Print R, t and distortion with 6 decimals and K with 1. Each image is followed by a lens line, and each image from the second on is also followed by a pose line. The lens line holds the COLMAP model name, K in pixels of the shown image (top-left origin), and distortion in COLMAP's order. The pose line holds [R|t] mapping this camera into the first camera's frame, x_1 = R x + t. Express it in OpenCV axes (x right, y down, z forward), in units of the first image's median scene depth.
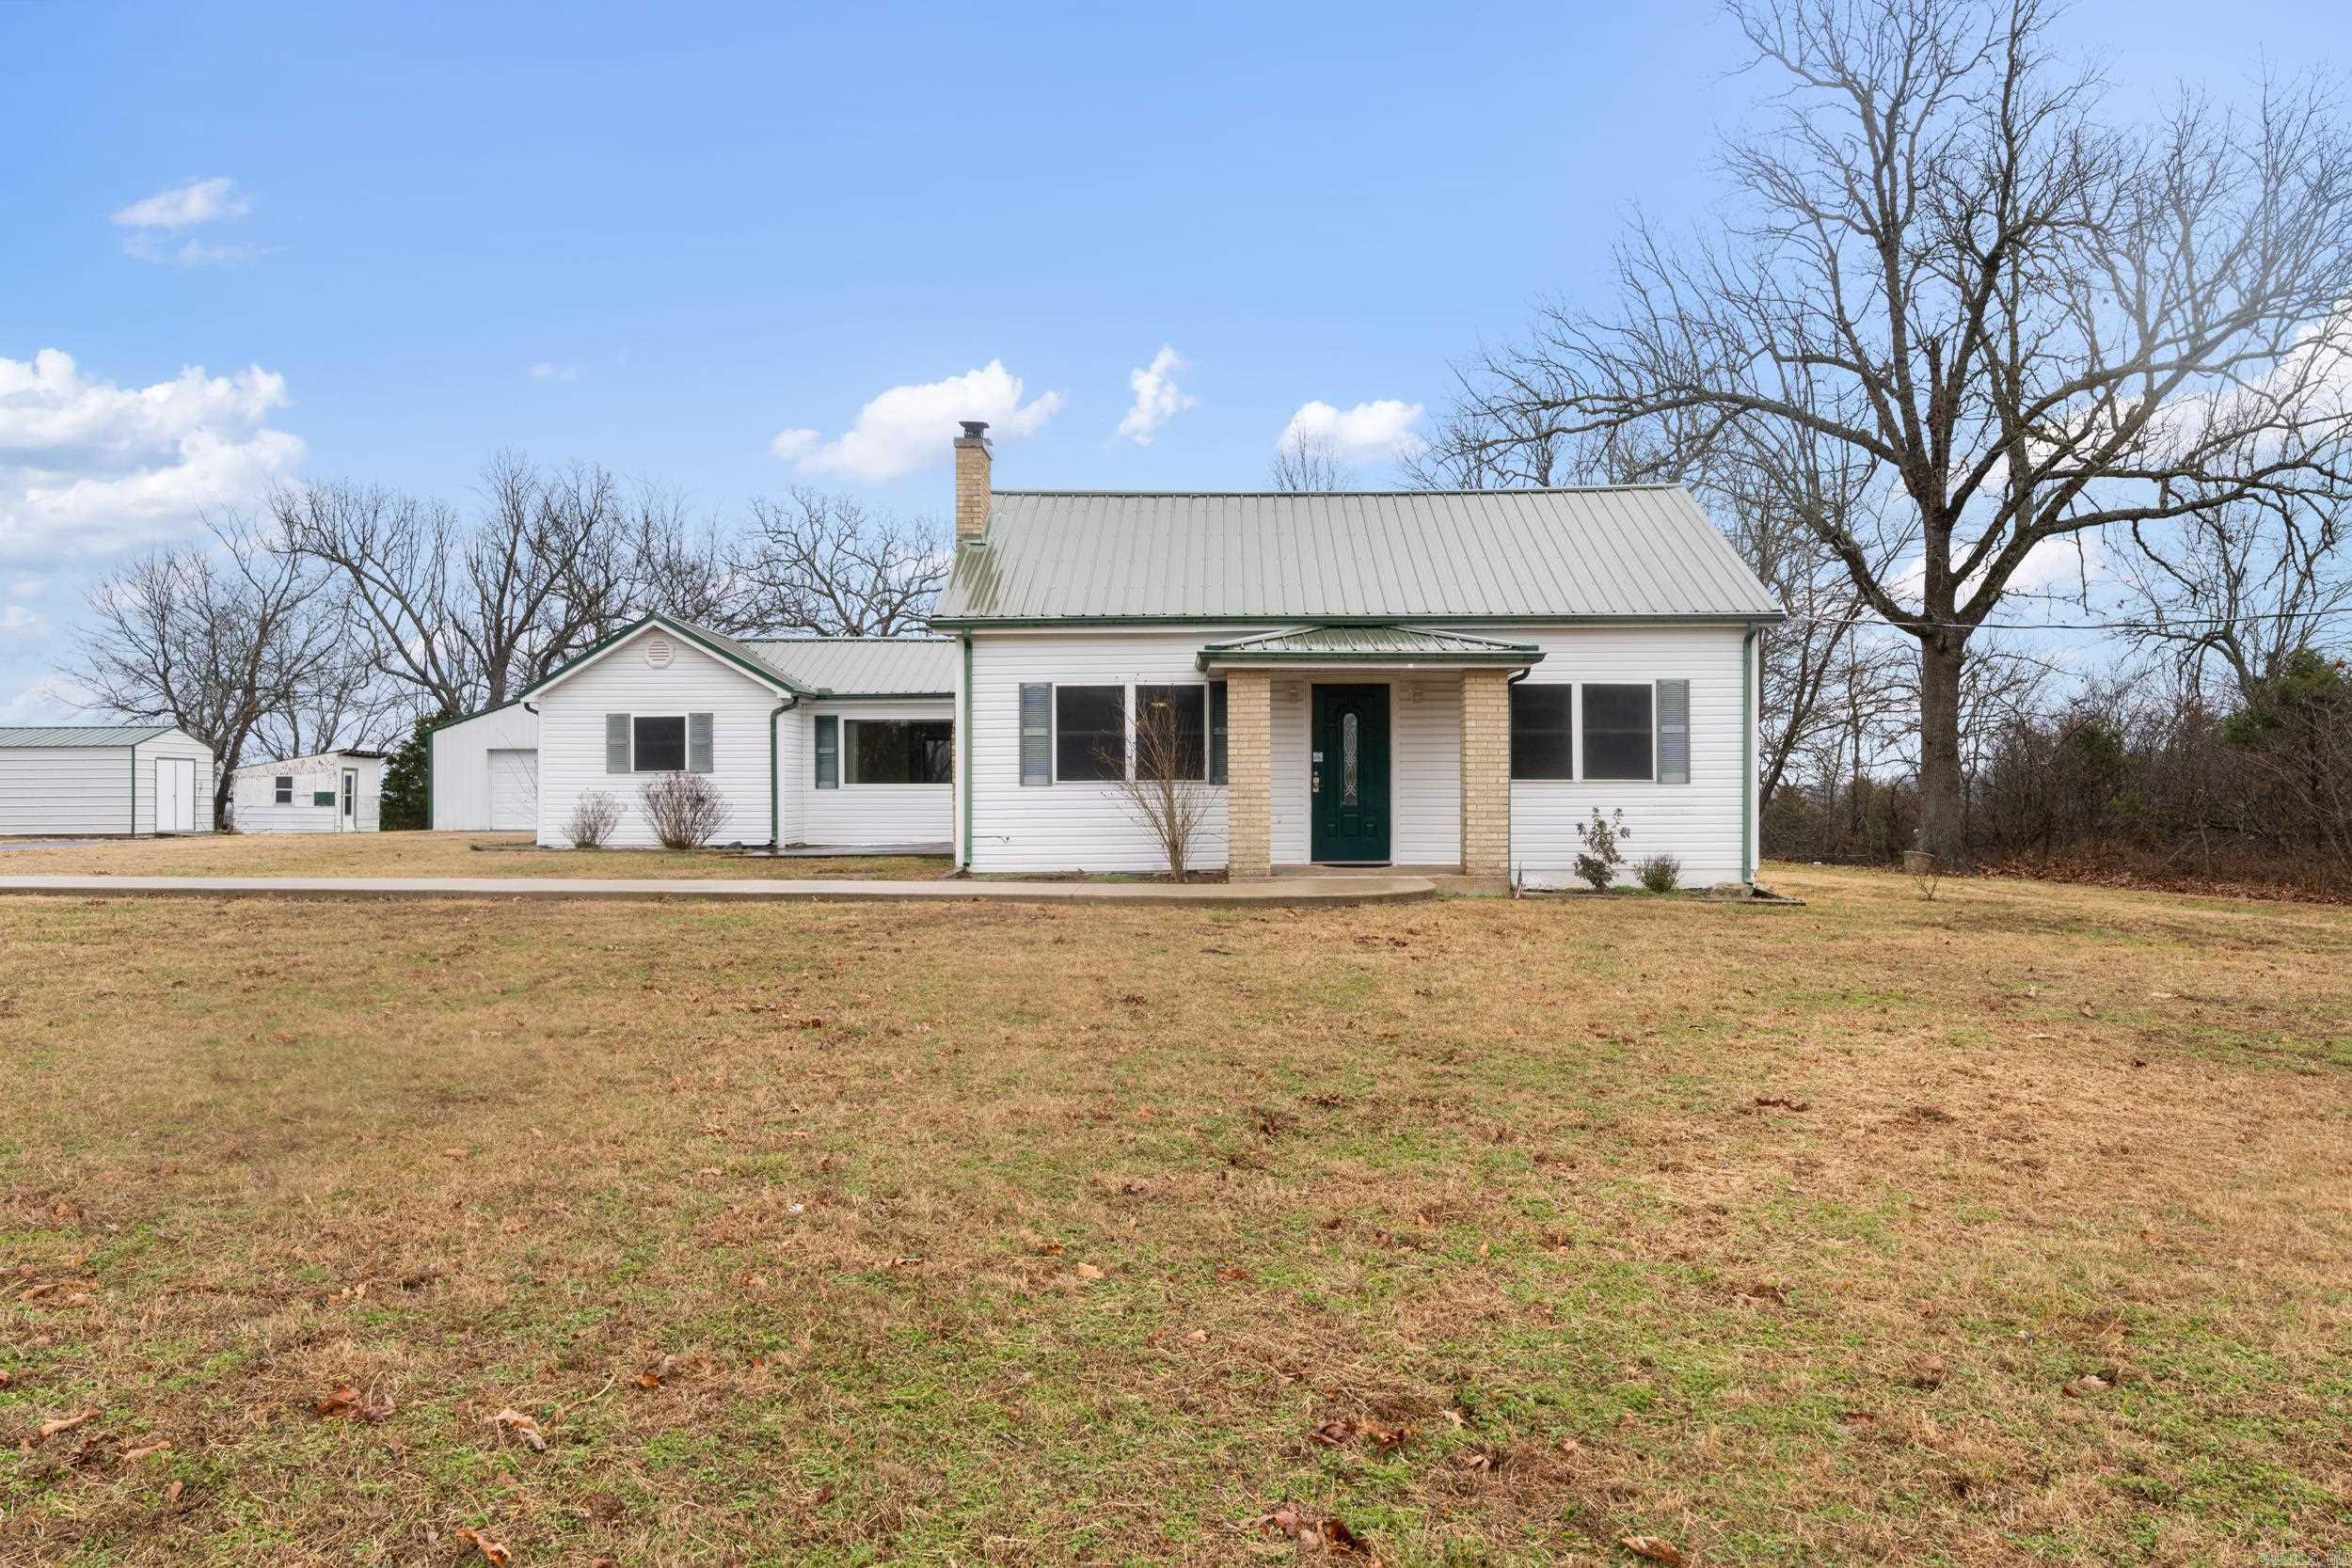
lens RADIAL K [[1598.4, 0, 1174.8], [0, 1598.4, 797.5], [0, 0, 1]] dist [0.002764, -0.001076]
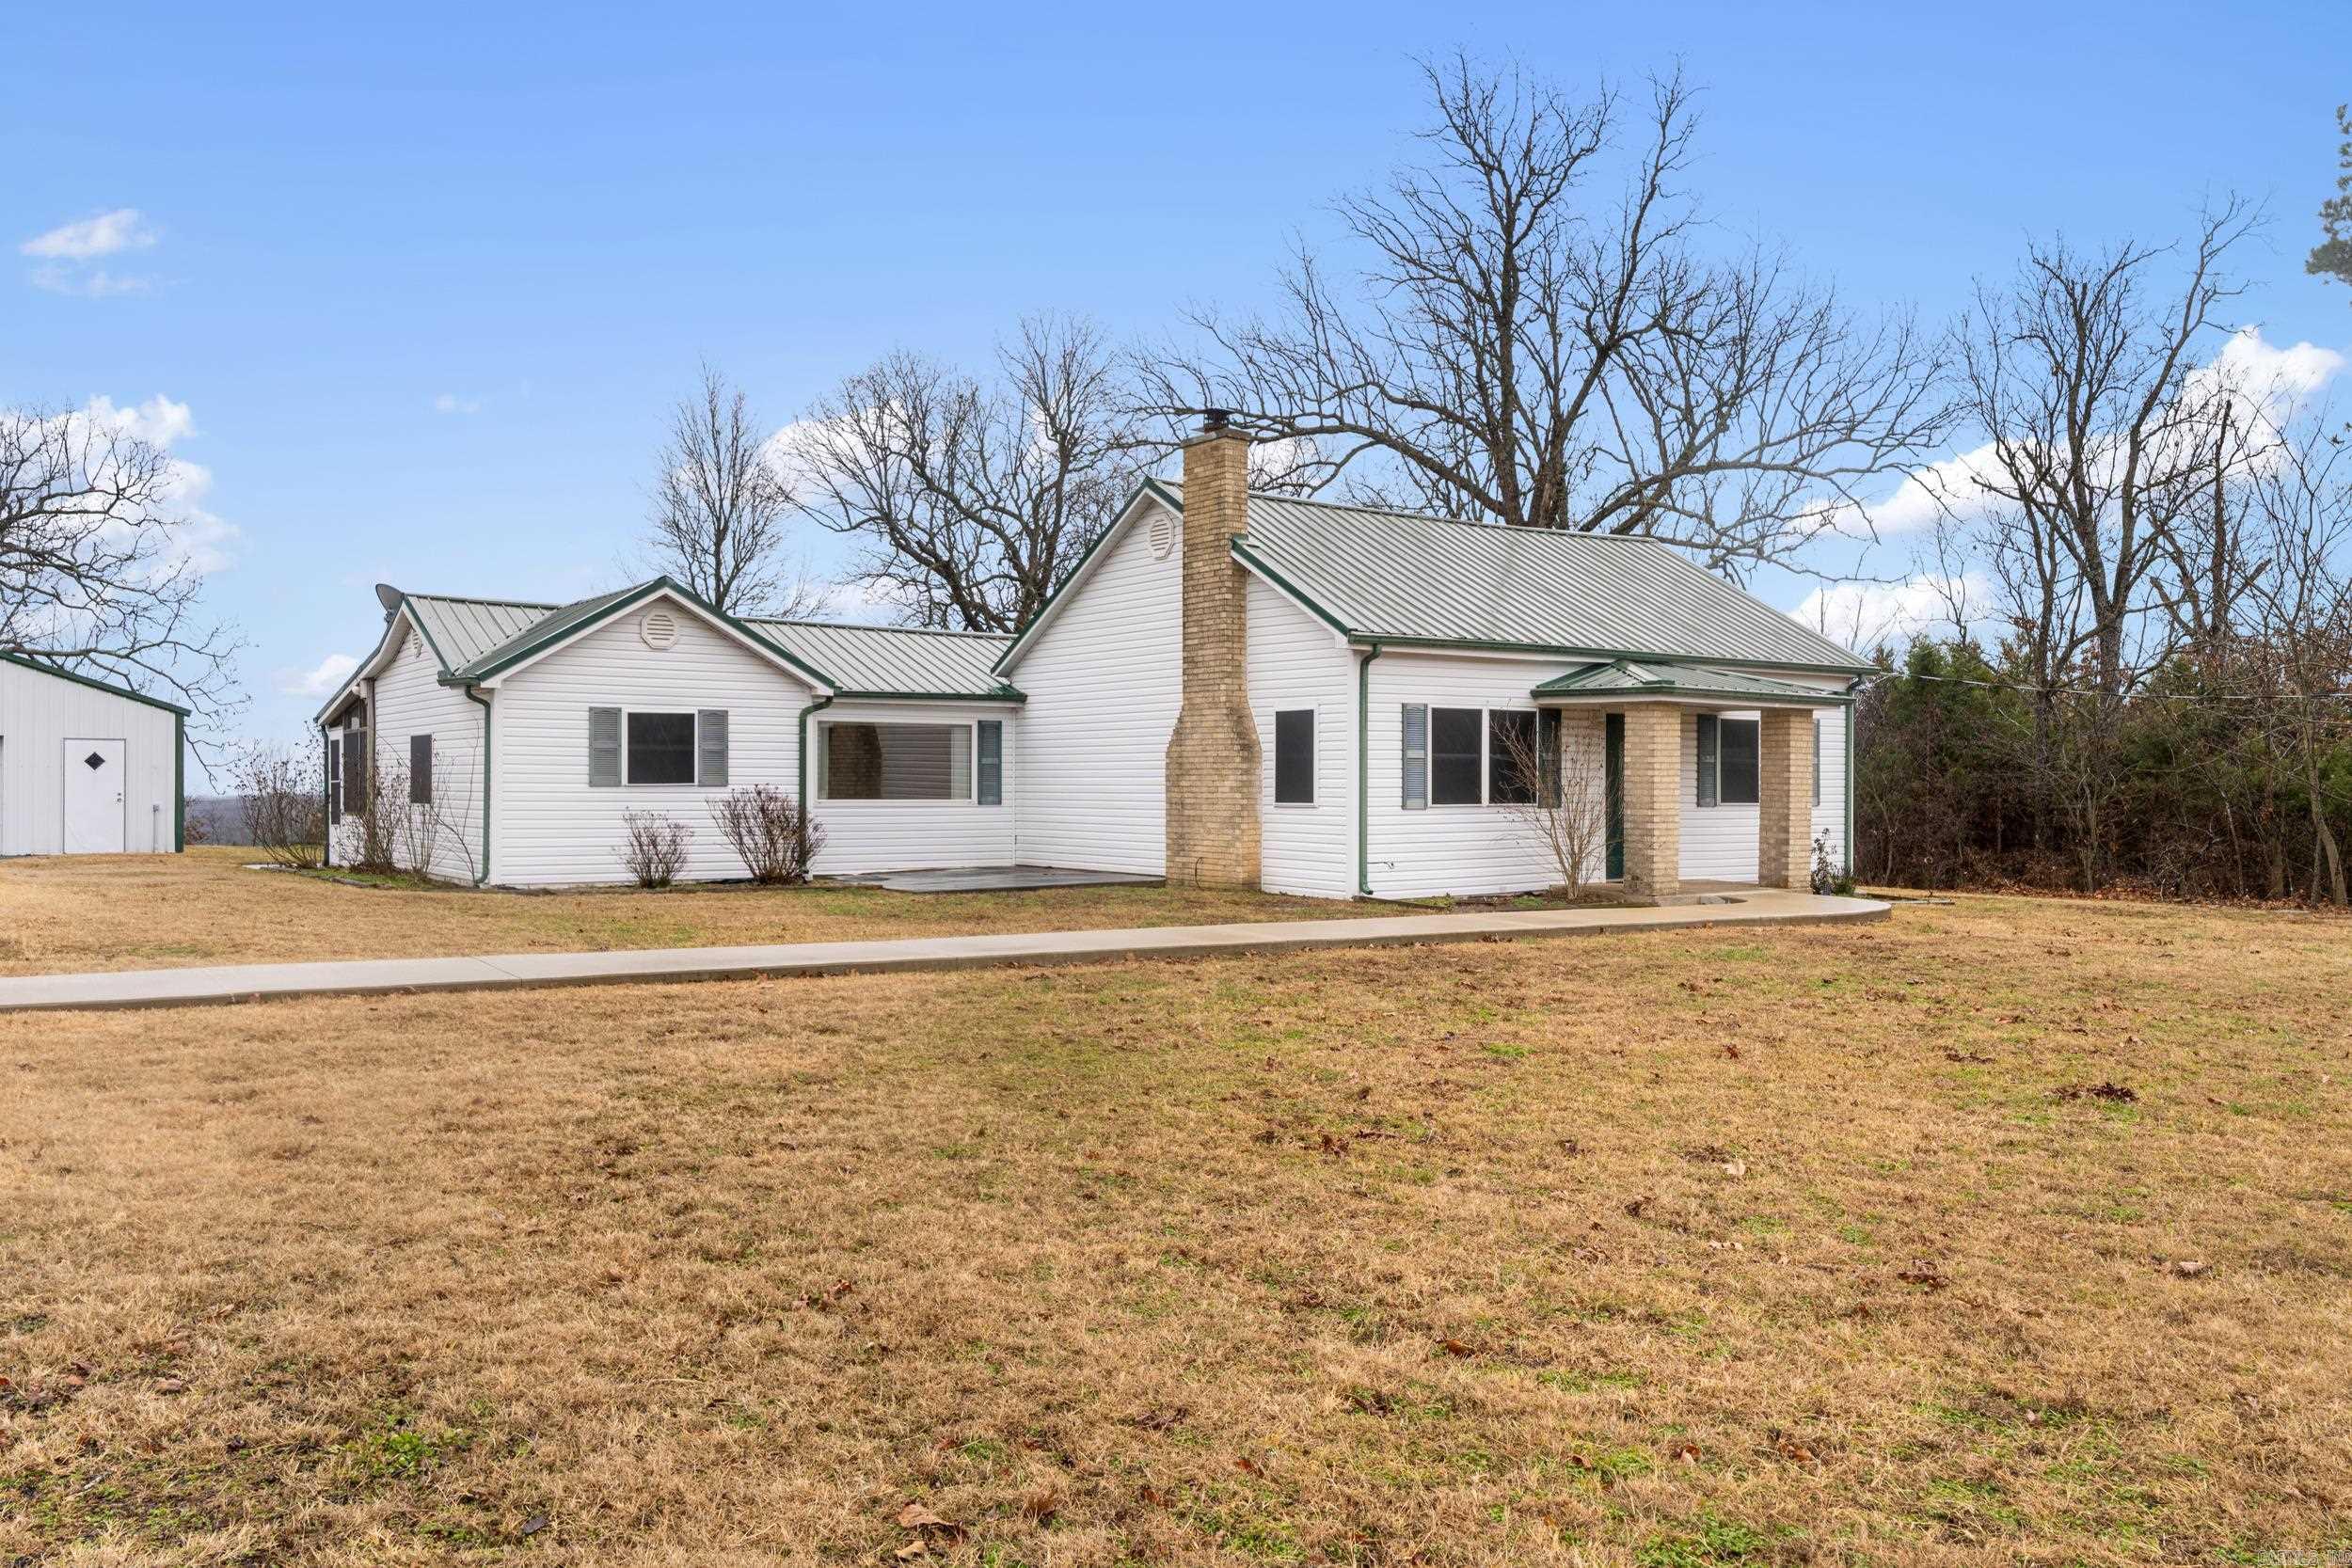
lens RADIAL K [[1817.1, 0, 1175.5], [0, 1817.1, 773.9], [0, 0, 1]] dist [0.002787, 0.001879]
pose [[0.803093, 0.008416, 0.595794, -0.314598], [-0.002600, 0.999940, -0.010620, -0.006215], [-0.595848, 0.006979, 0.803067, 0.073842]]
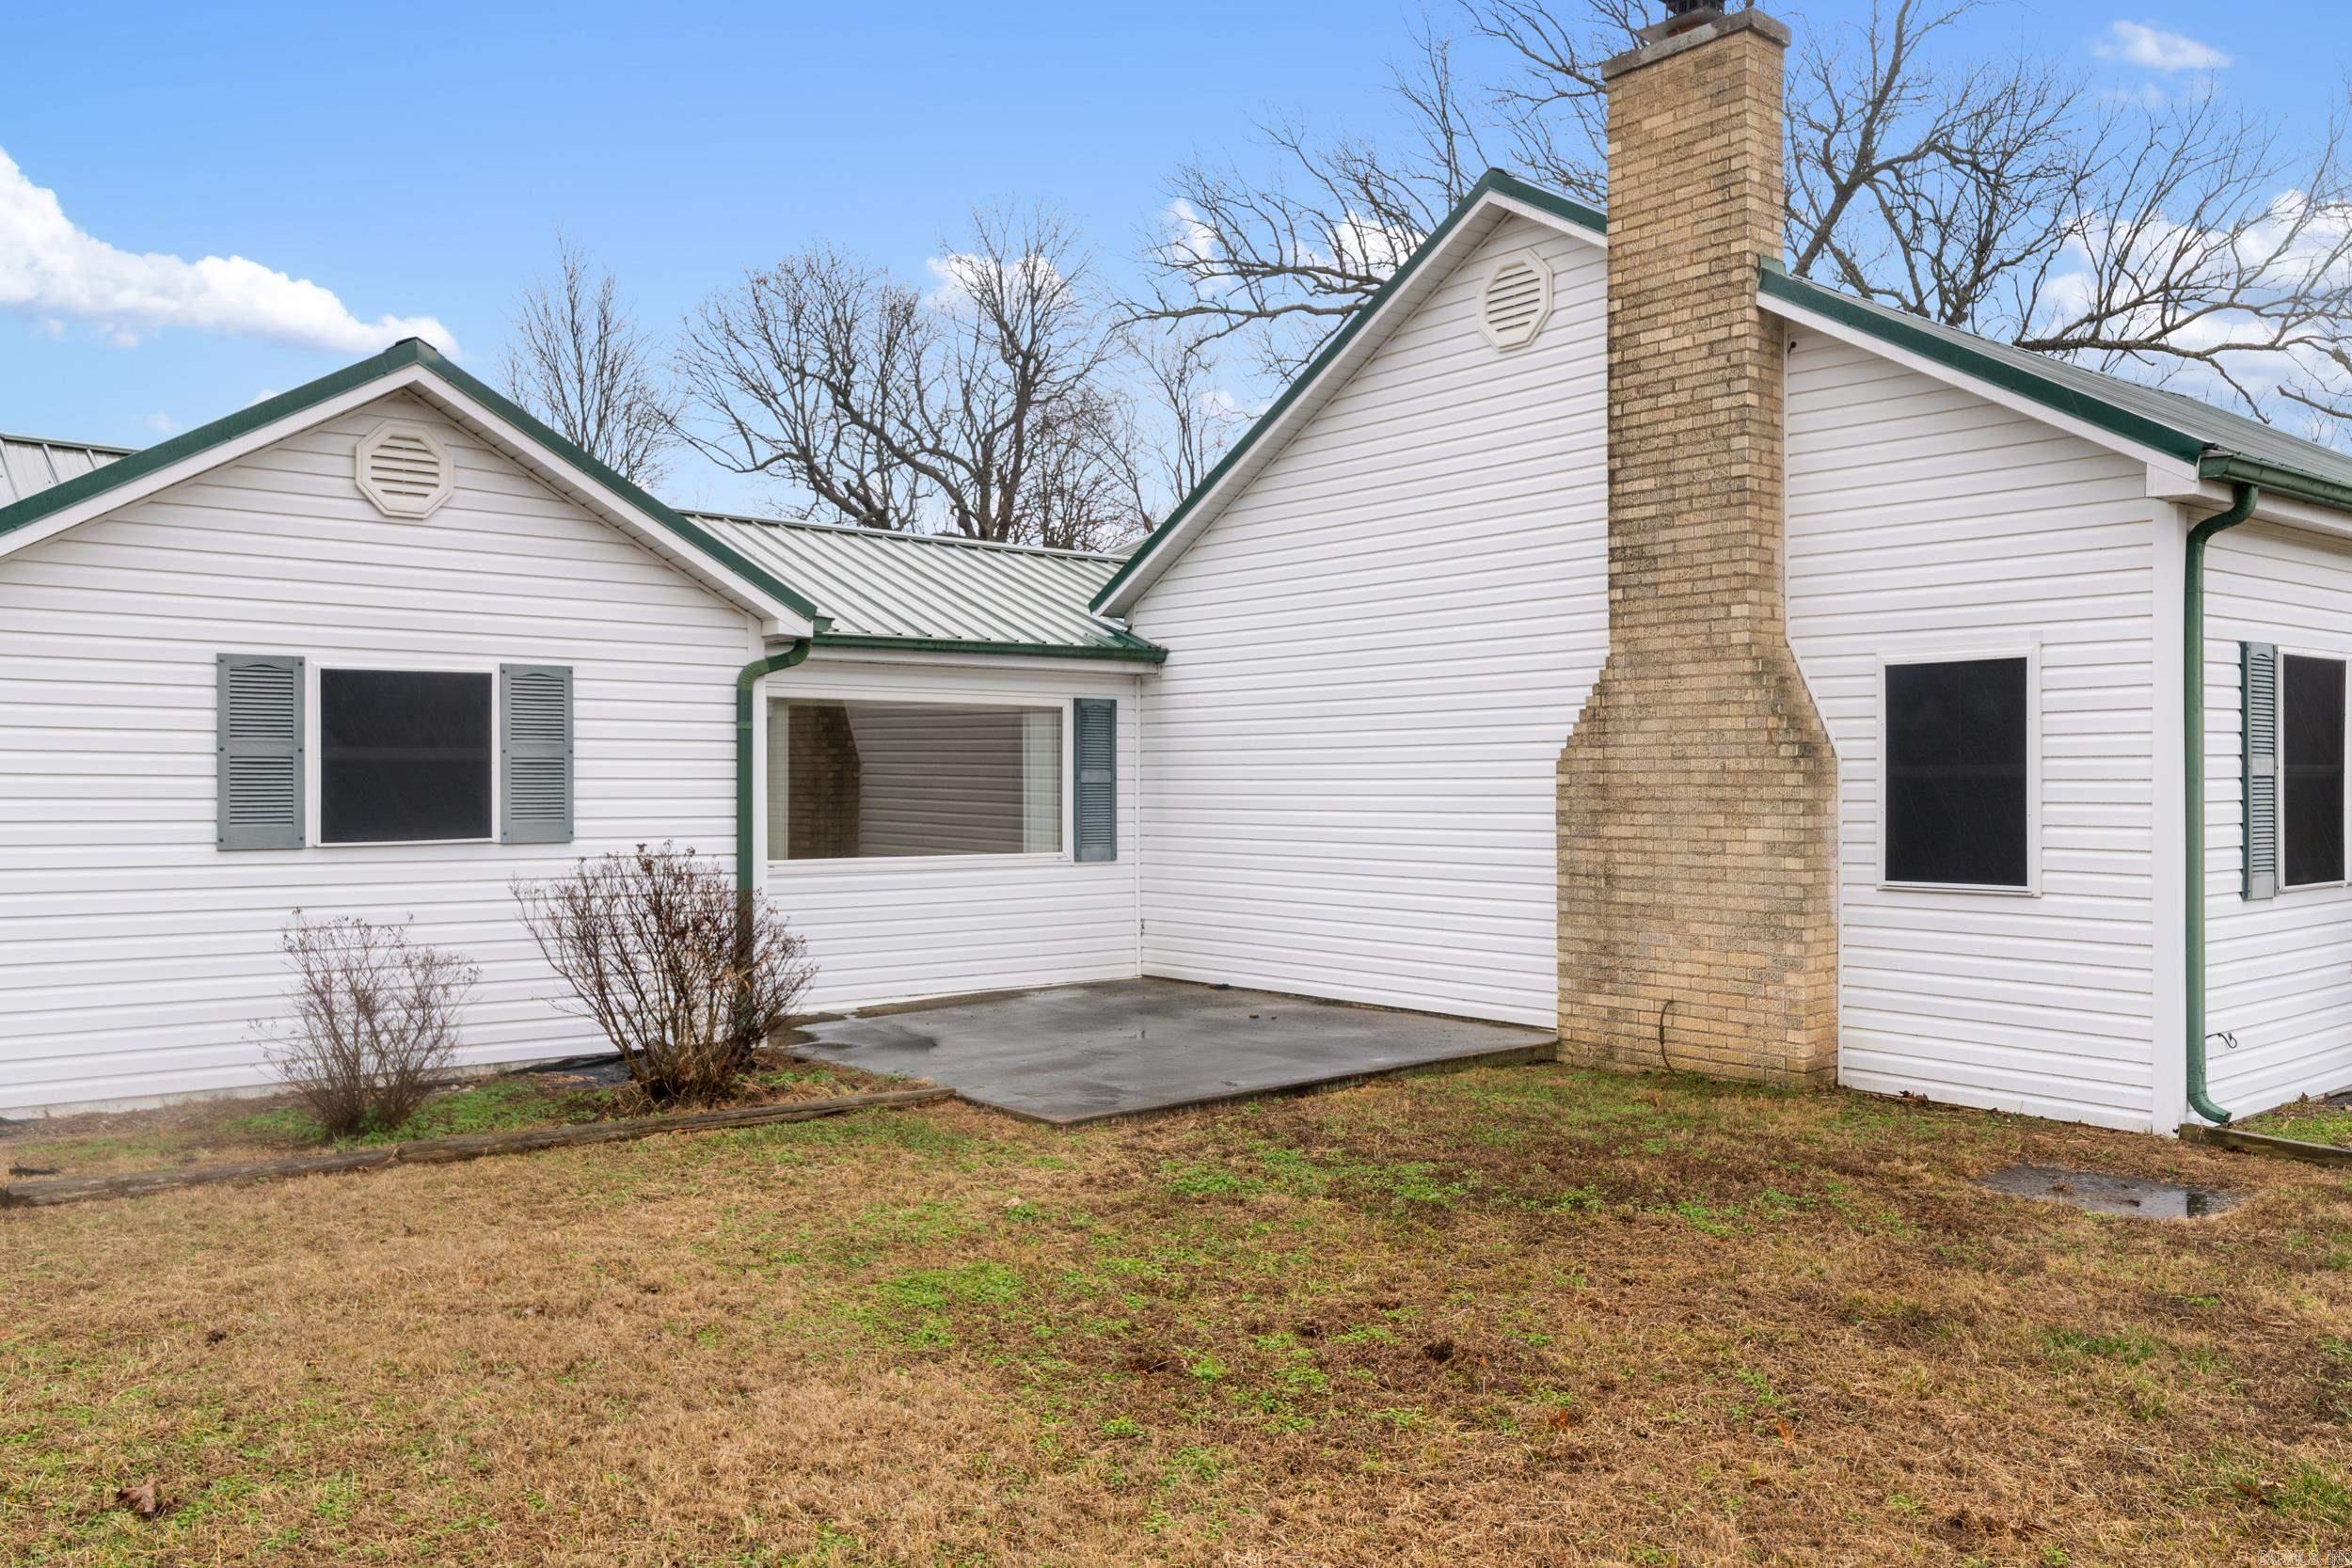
lens RADIAL K [[1817.1, 0, 1188.3], [0, 1817.1, 781.9], [0, 0, 1]] dist [0.002787, 0.001879]
pose [[0.759305, 0.003250, 0.650726, -0.215269], [0.001356, 0.999977, -0.006577, -0.012578], [-0.650733, 0.005877, 0.759284, 0.303210]]
